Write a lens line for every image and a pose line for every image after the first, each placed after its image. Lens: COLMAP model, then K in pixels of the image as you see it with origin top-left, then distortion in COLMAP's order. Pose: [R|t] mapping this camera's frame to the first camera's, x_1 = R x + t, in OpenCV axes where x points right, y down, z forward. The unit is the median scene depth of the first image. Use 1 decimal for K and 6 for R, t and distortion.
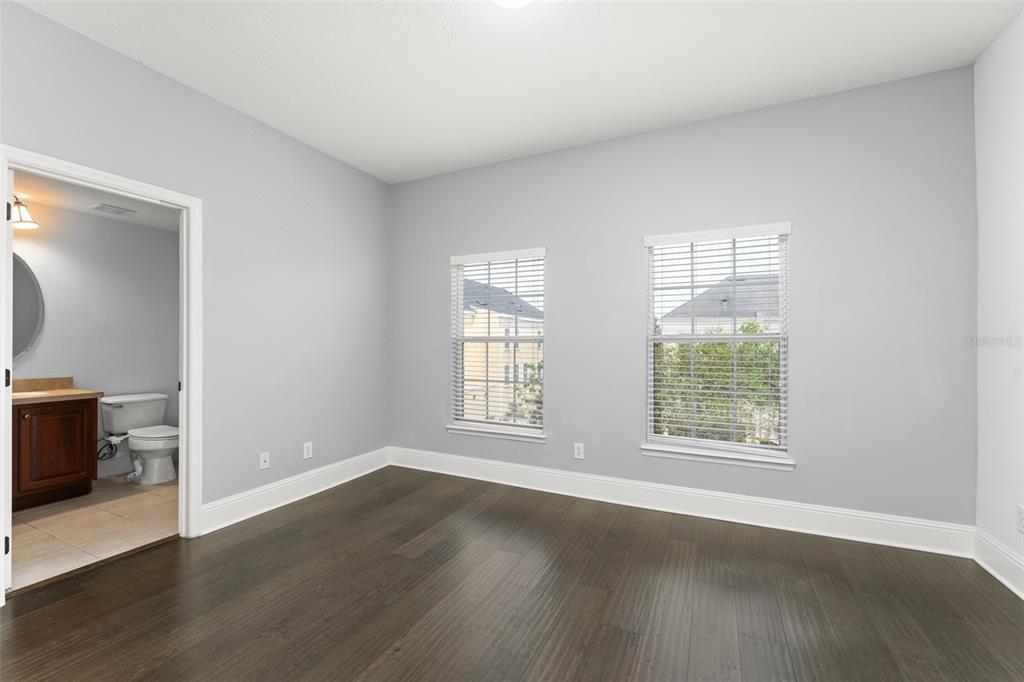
lens RADIAL K [[424.6, 0, 512.2], [0, 424.6, 342.6], [0, 0, 1]] dist [0.001385, 0.000165]
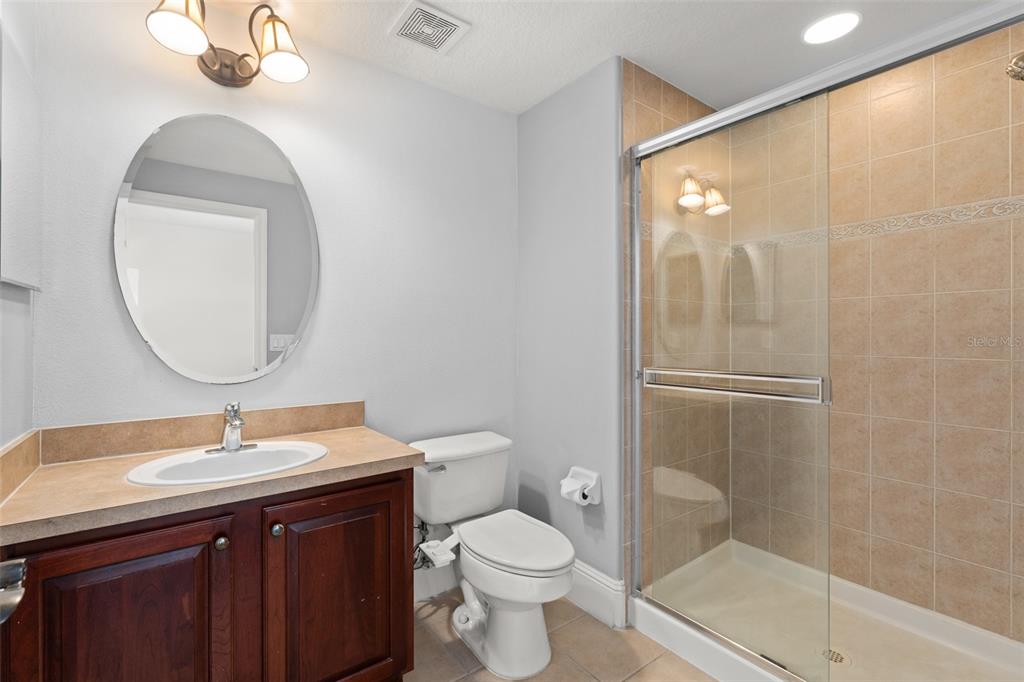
lens RADIAL K [[458.4, 0, 511.9], [0, 458.4, 339.0], [0, 0, 1]] dist [-0.000803, 0.000011]
pose [[0.889258, -0.002542, -0.457400, -0.705258], [0.007150, 0.999940, 0.008344, 0.010804], [0.457351, -0.010690, 0.889222, 0.671177]]
